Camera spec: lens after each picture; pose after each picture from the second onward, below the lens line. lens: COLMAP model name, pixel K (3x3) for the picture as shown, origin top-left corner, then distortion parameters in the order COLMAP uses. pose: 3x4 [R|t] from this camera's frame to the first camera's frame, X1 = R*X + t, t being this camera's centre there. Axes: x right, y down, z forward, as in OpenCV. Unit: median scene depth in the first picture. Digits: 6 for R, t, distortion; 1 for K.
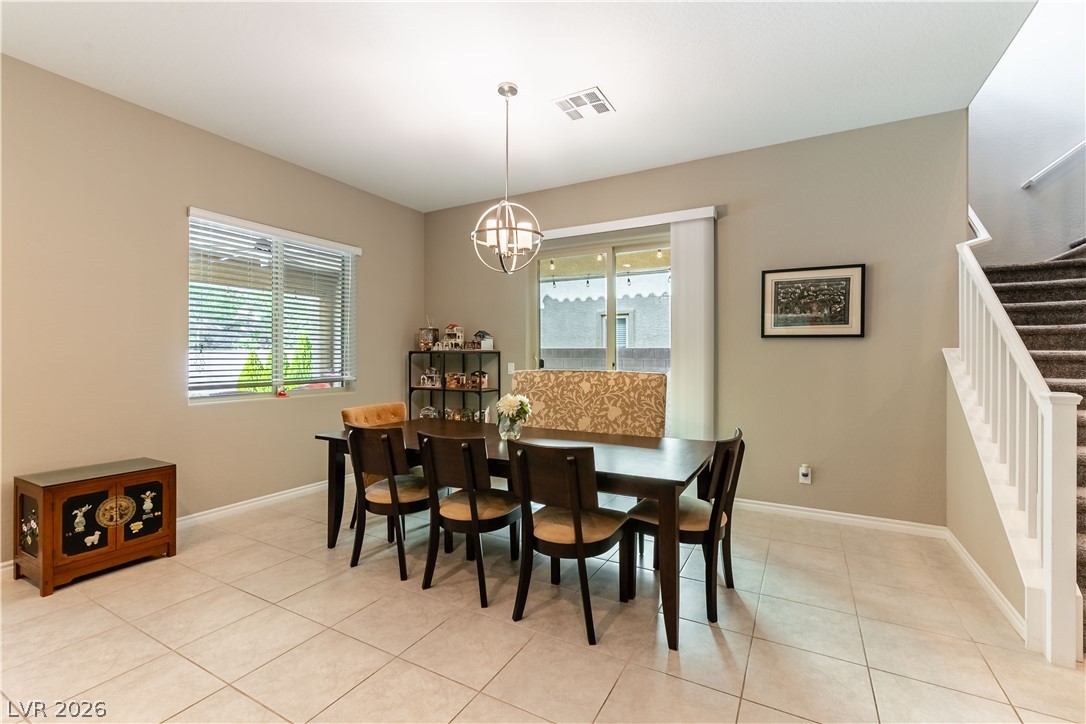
lens RADIAL K [[472.9, 0, 549.3], [0, 472.9, 353.4], [0, 0, 1]] dist [-0.000819, 0.000748]
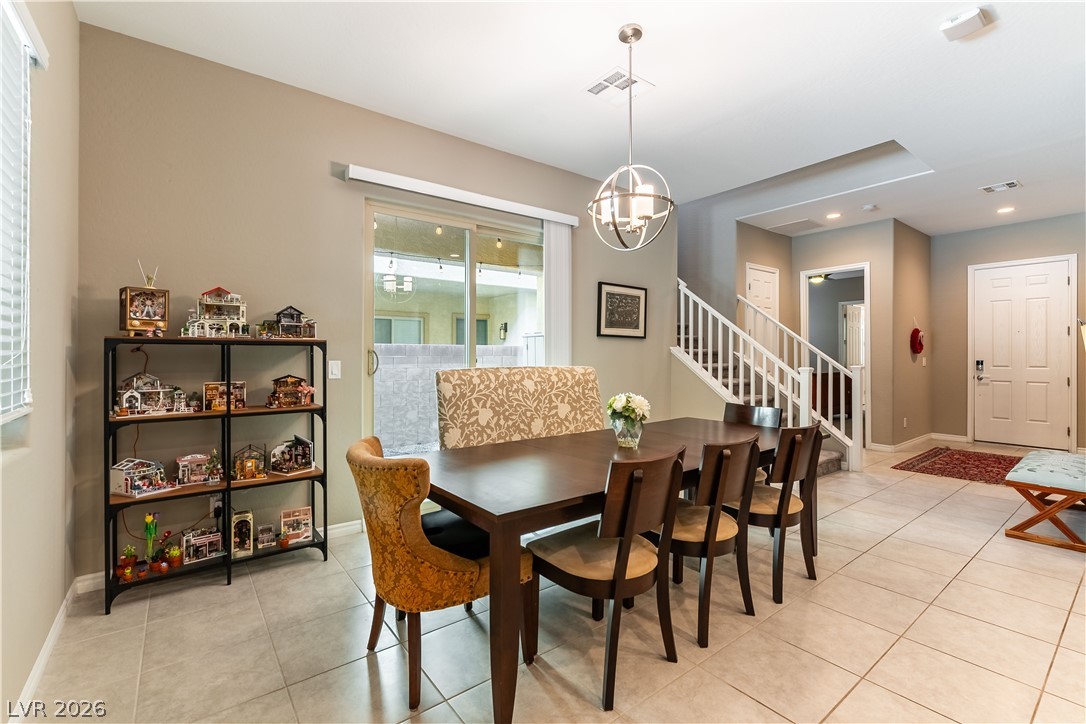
lens RADIAL K [[472.9, 0, 553.4], [0, 472.9, 356.0], [0, 0, 1]] dist [-0.000819, 0.000748]
pose [[0.393057, -0.007398, 0.919485, -0.729353], [-0.008932, 0.999890, 0.011864, 0.005285], [-0.919471, -0.012876, 0.392947, 0.625391]]
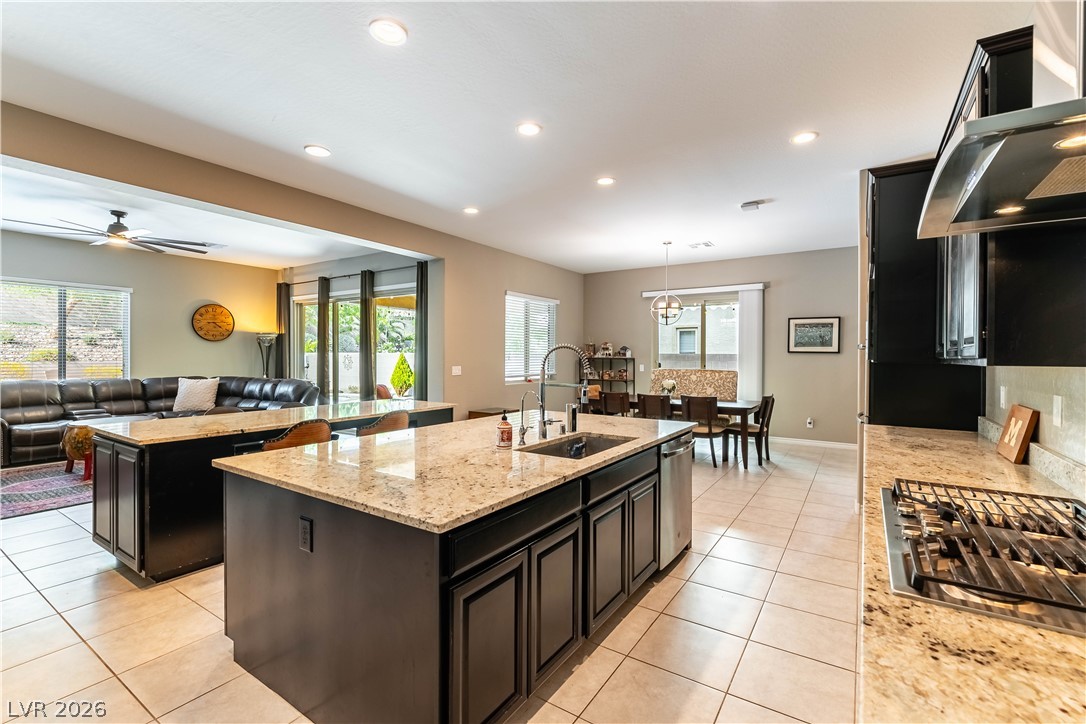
lens RADIAL K [[472.9, 0, 556.2], [0, 472.9, 357.3], [0, 0, 1]] dist [-0.000819, 0.000748]
pose [[0.996823, 0.003601, -0.079573, -0.337101], [-0.002929, 0.999959, 0.008566, -0.027887], [0.079601, -0.008306, 0.996792, -0.991726]]
